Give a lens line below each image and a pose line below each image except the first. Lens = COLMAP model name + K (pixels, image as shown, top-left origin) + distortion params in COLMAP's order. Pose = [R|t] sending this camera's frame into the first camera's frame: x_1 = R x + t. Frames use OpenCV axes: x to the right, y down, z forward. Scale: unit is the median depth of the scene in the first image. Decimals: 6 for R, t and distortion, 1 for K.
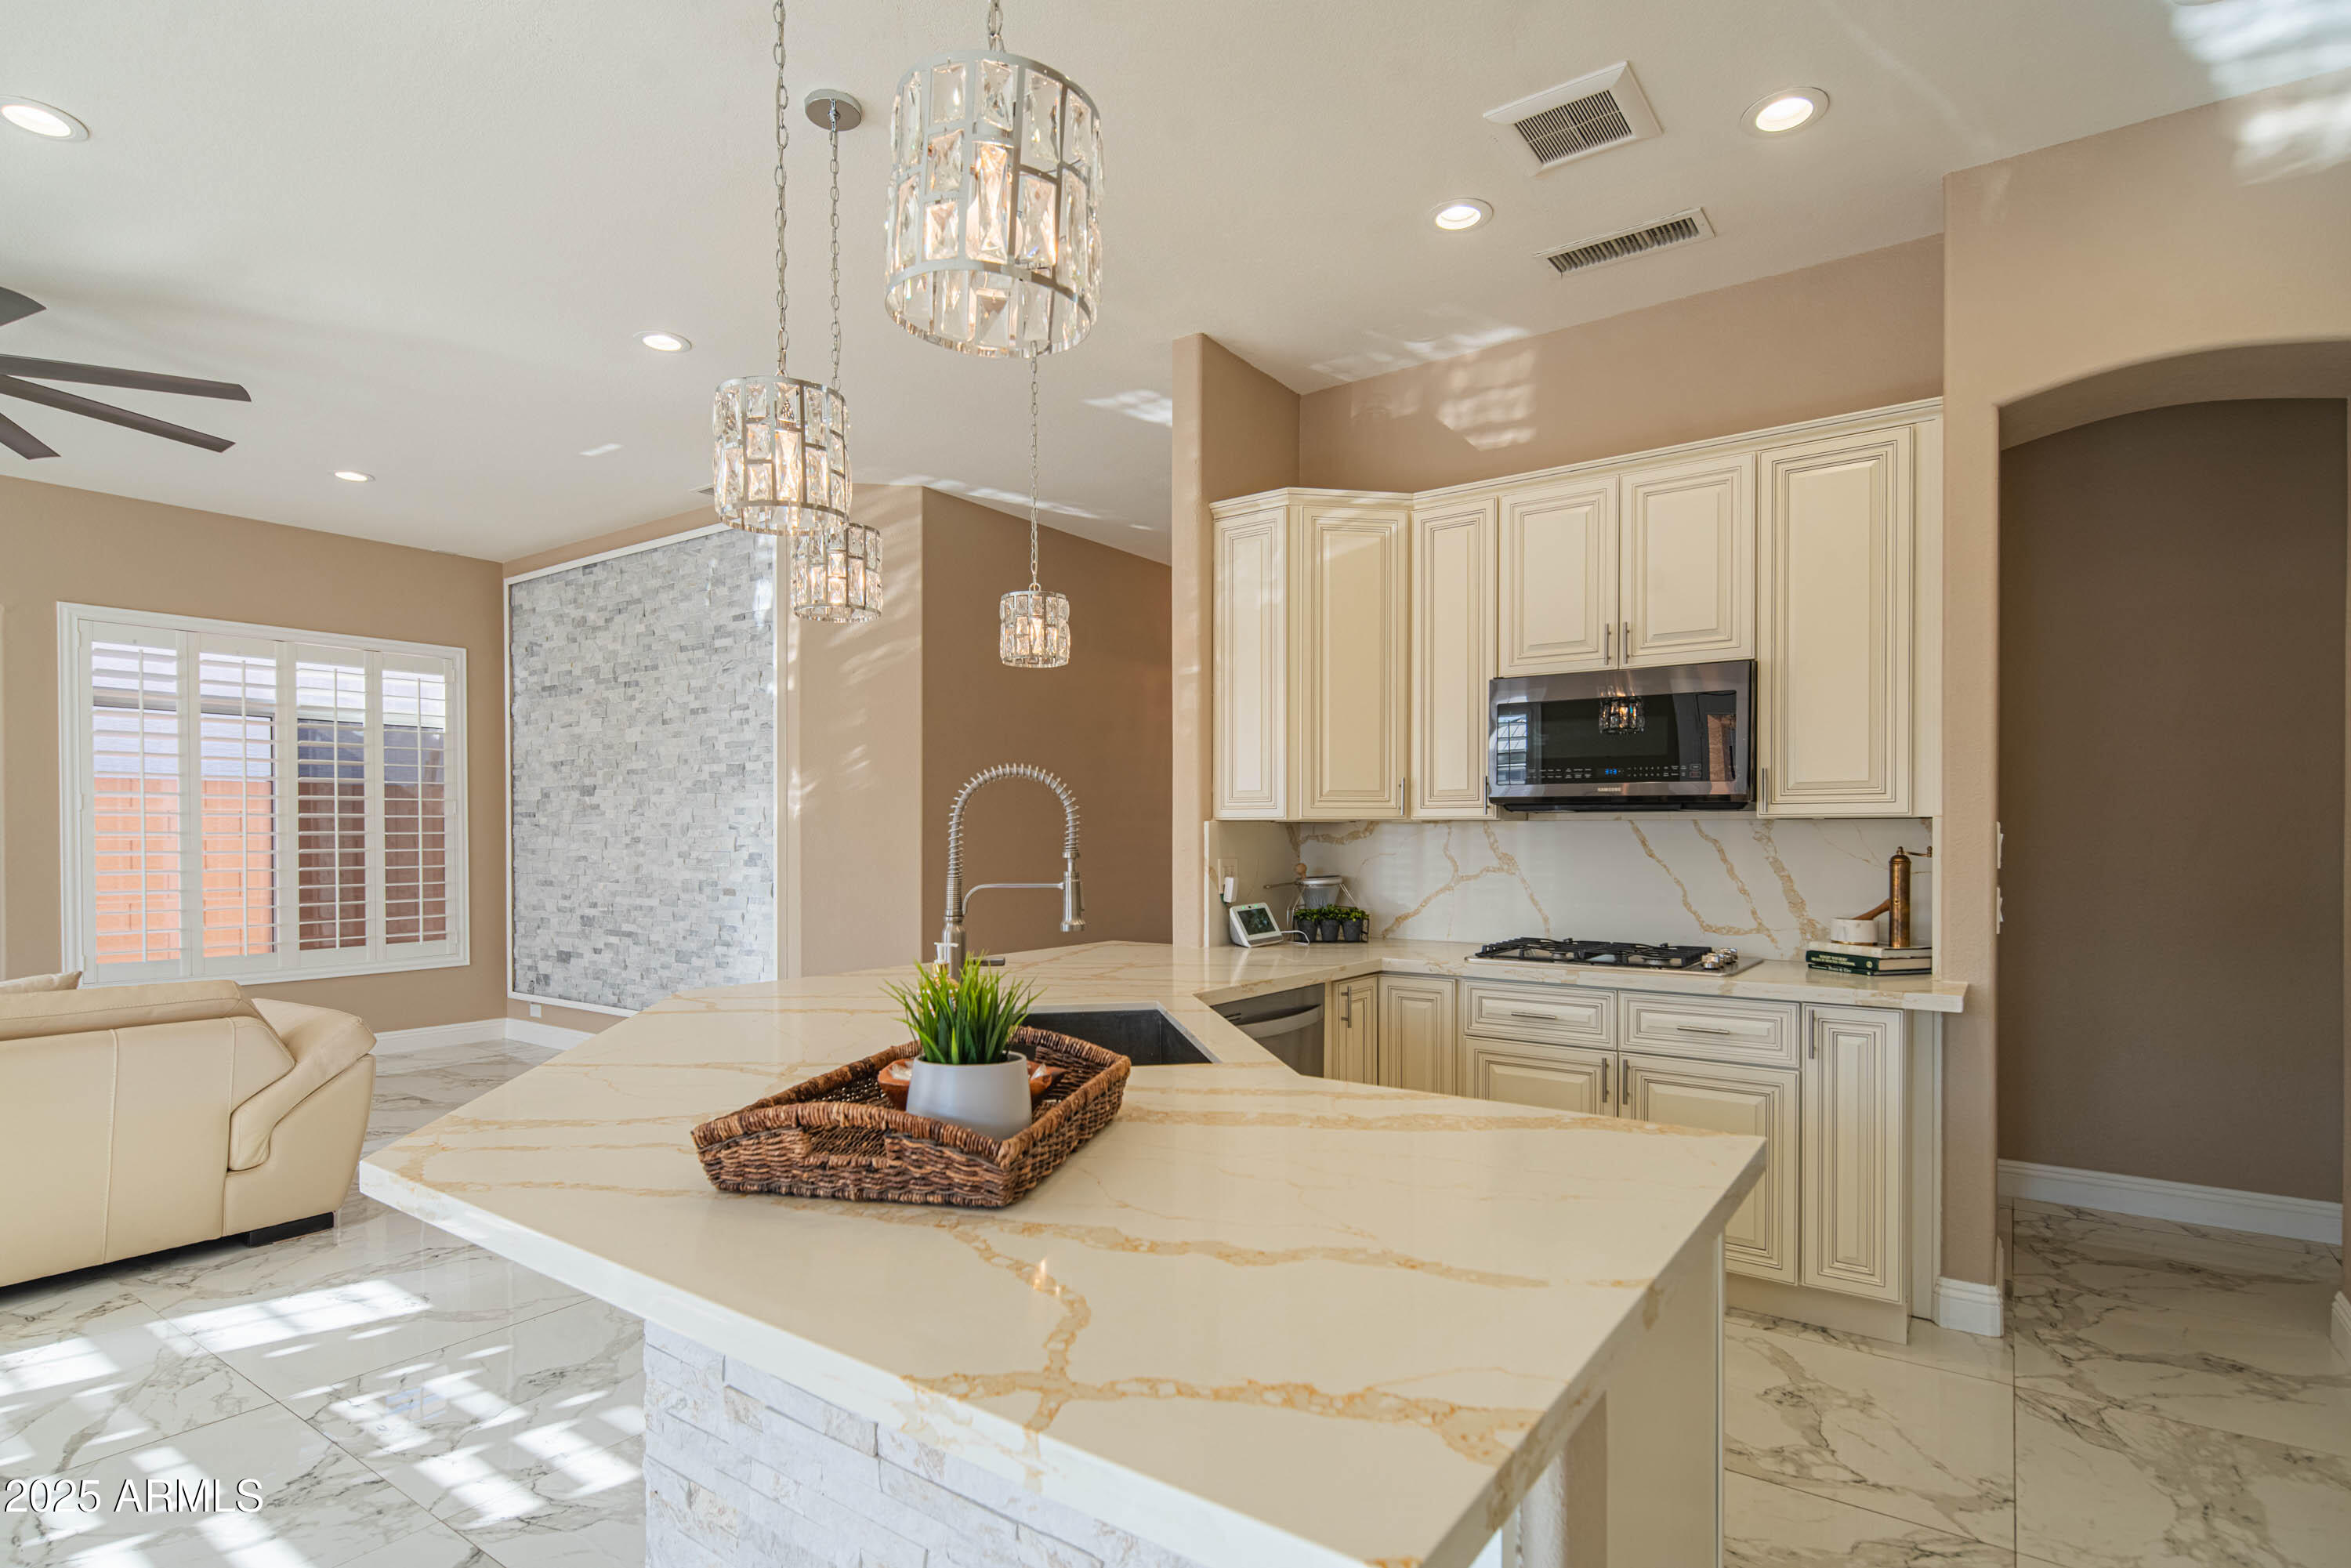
lens RADIAL K [[1164.9, 0, 1129.5], [0, 1164.9, 811.0], [0, 0, 1]] dist [0.001046, -0.000349]
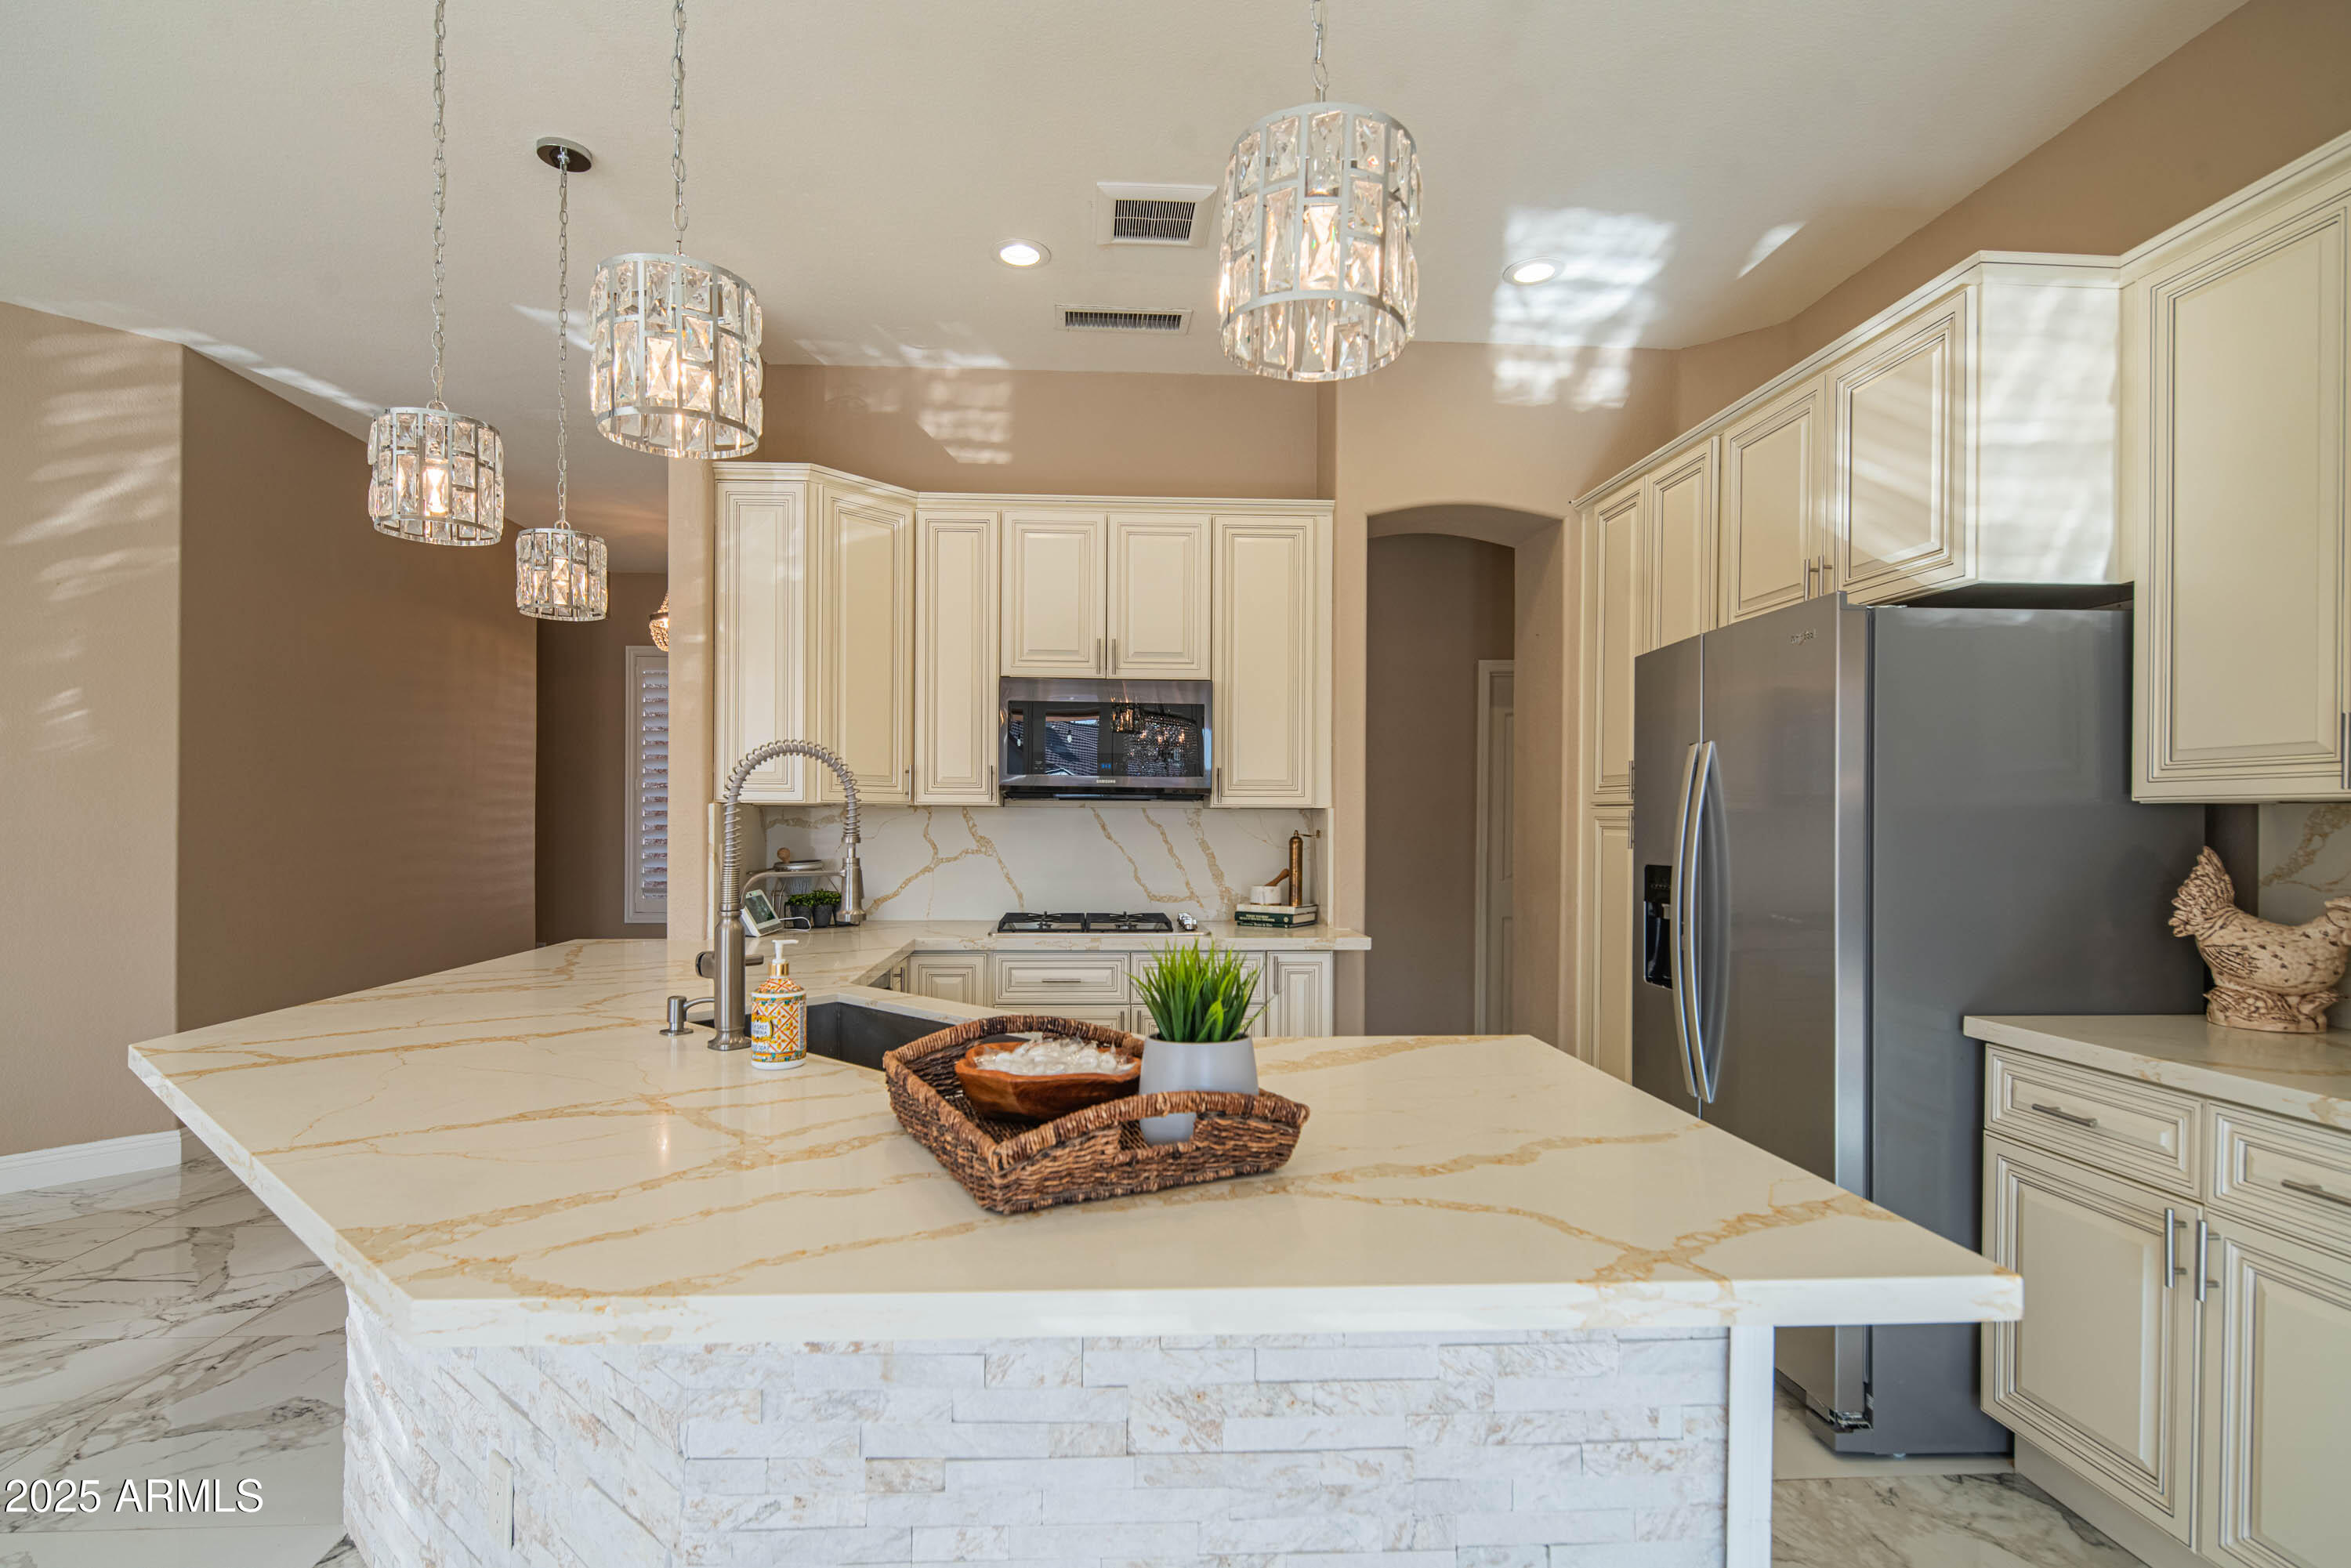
lens RADIAL K [[1153.7, 0, 1130.1], [0, 1153.7, 790.0], [0, 0, 1]] dist [0.001363, -0.001082]
pose [[0.776864, 0.021003, 0.629318, -0.283392], [-0.018014, 0.999776, -0.011129, 0.002464], [-0.629410, -0.002691, 0.777068, 0.084246]]
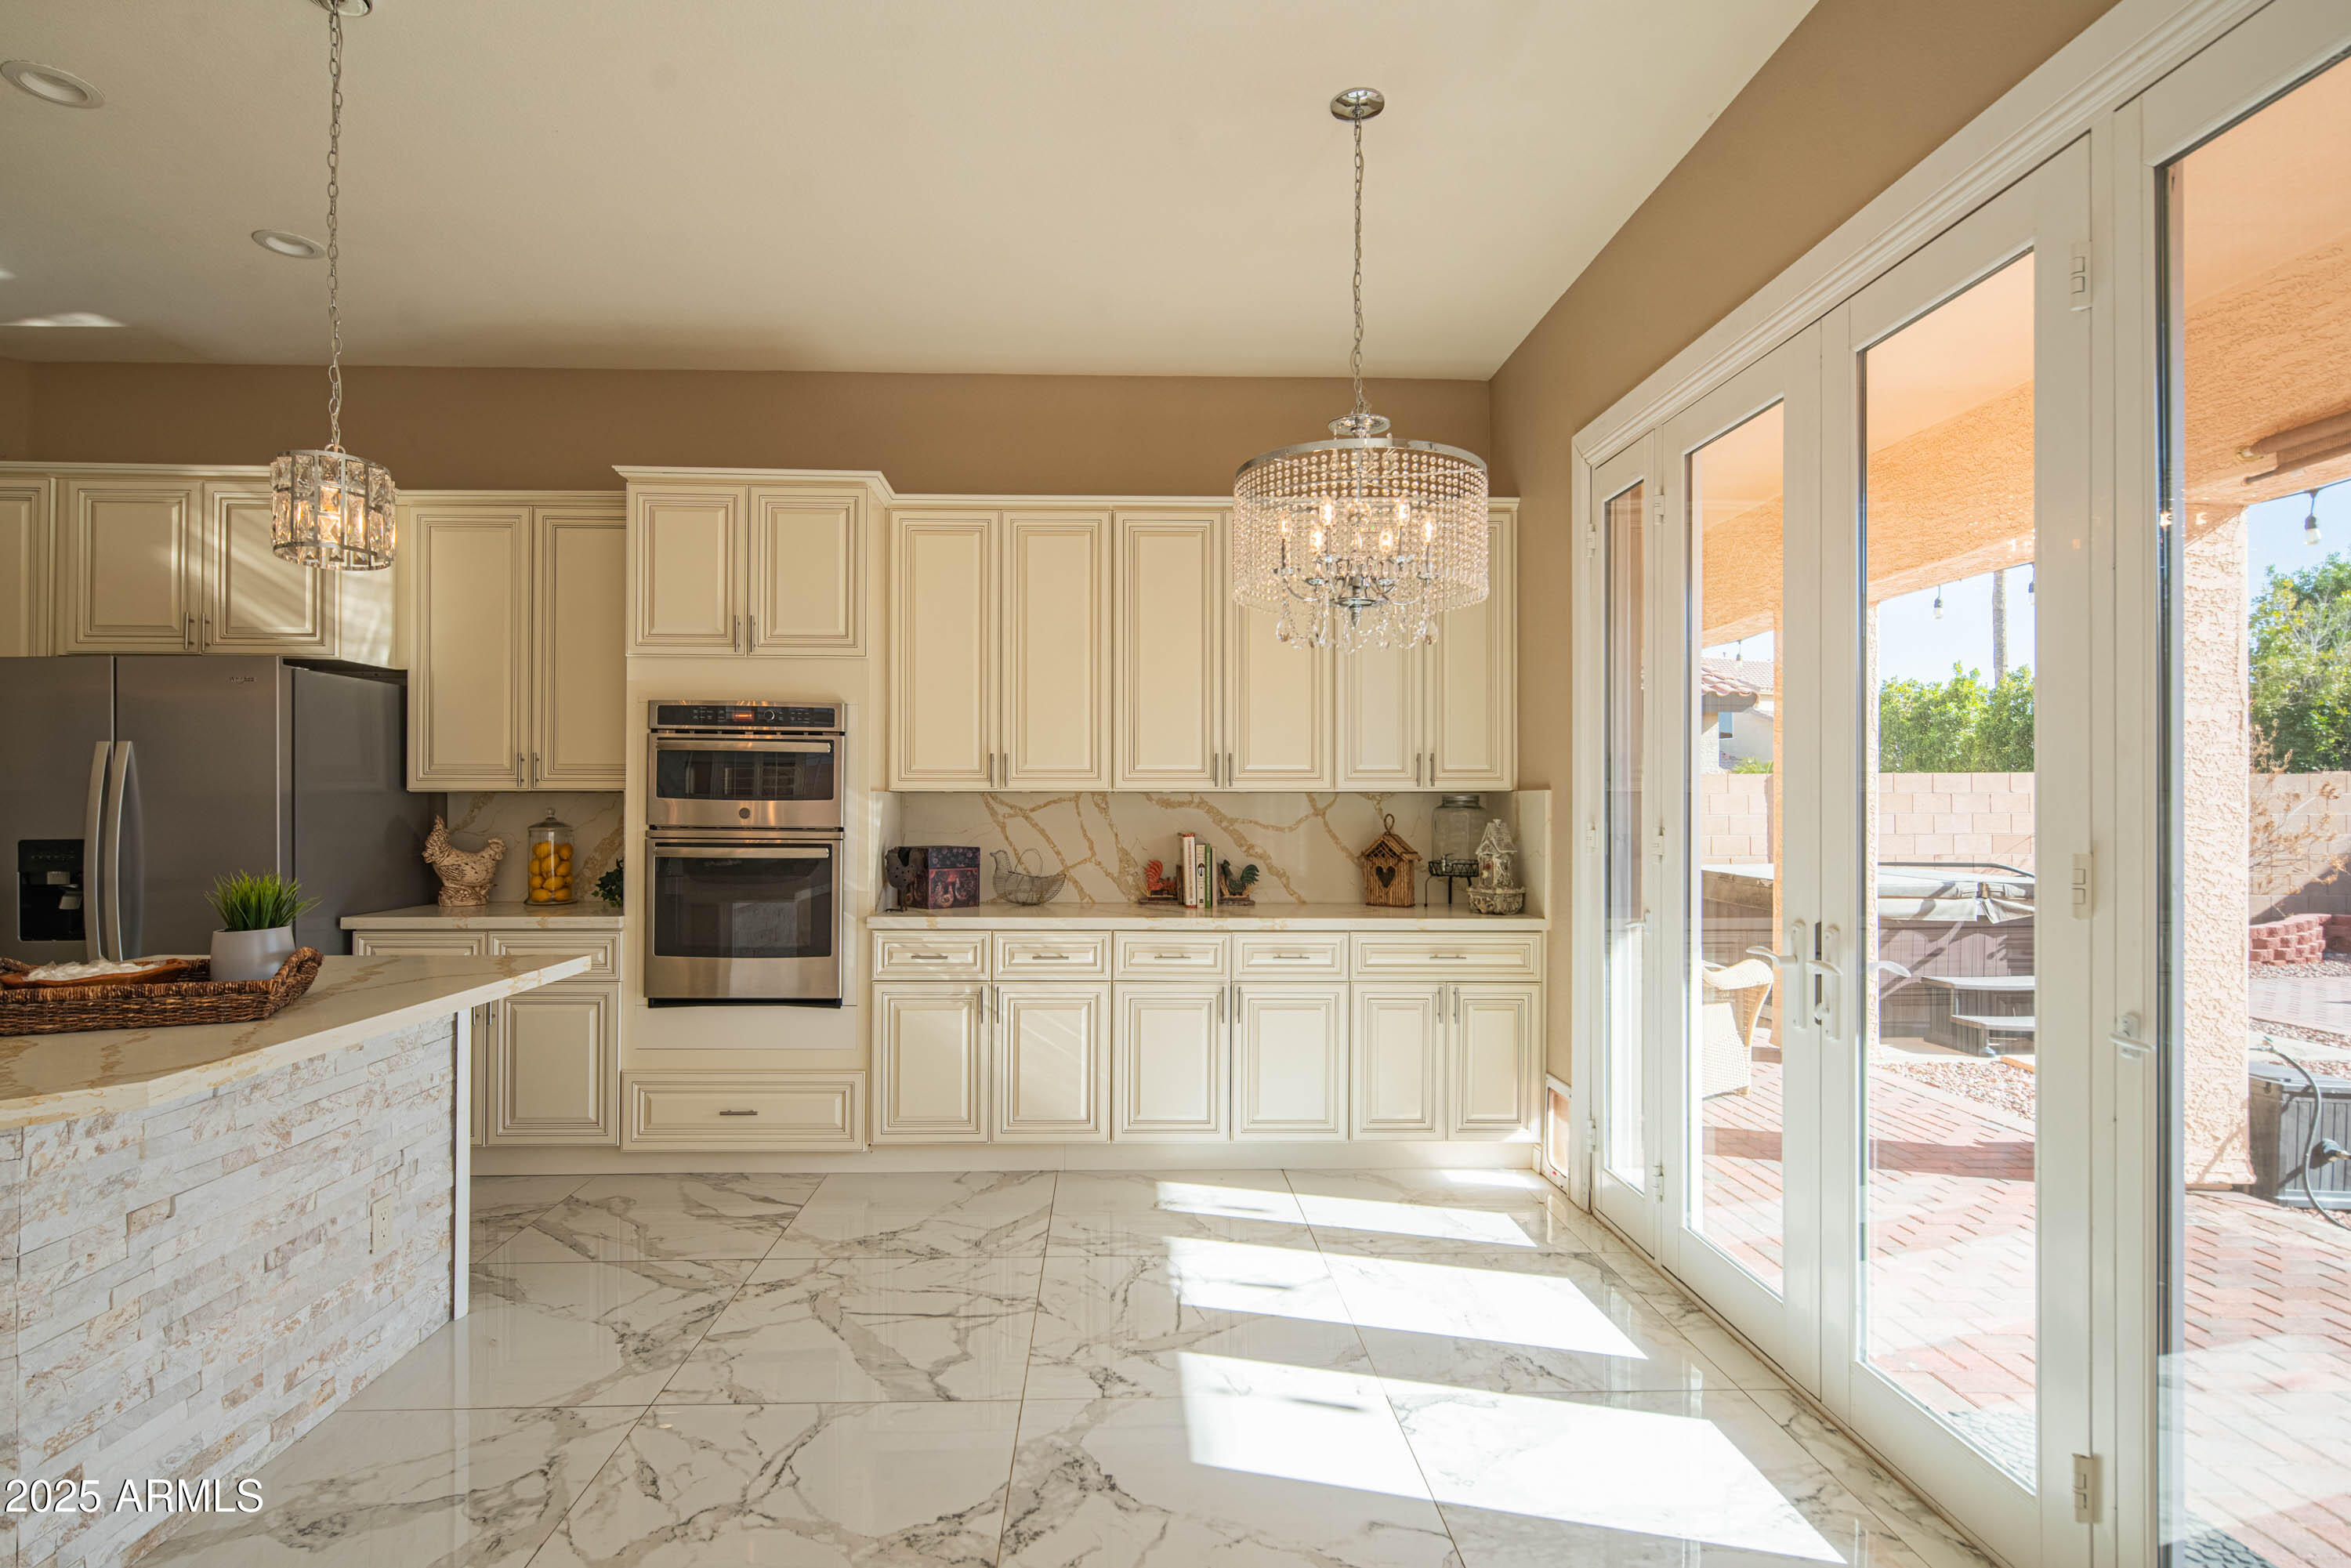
lens RADIAL K [[1187.8, 0, 1180.8], [0, 1187.8, 799.3], [0, 0, 1]] dist [0.002879, -0.002134]
pose [[-0.626139, 0.005089, 0.779695, -0.859303], [-0.012196, 0.999792, -0.016319, 0.010688], [-0.779616, -0.019727, -0.625947, 0.369444]]
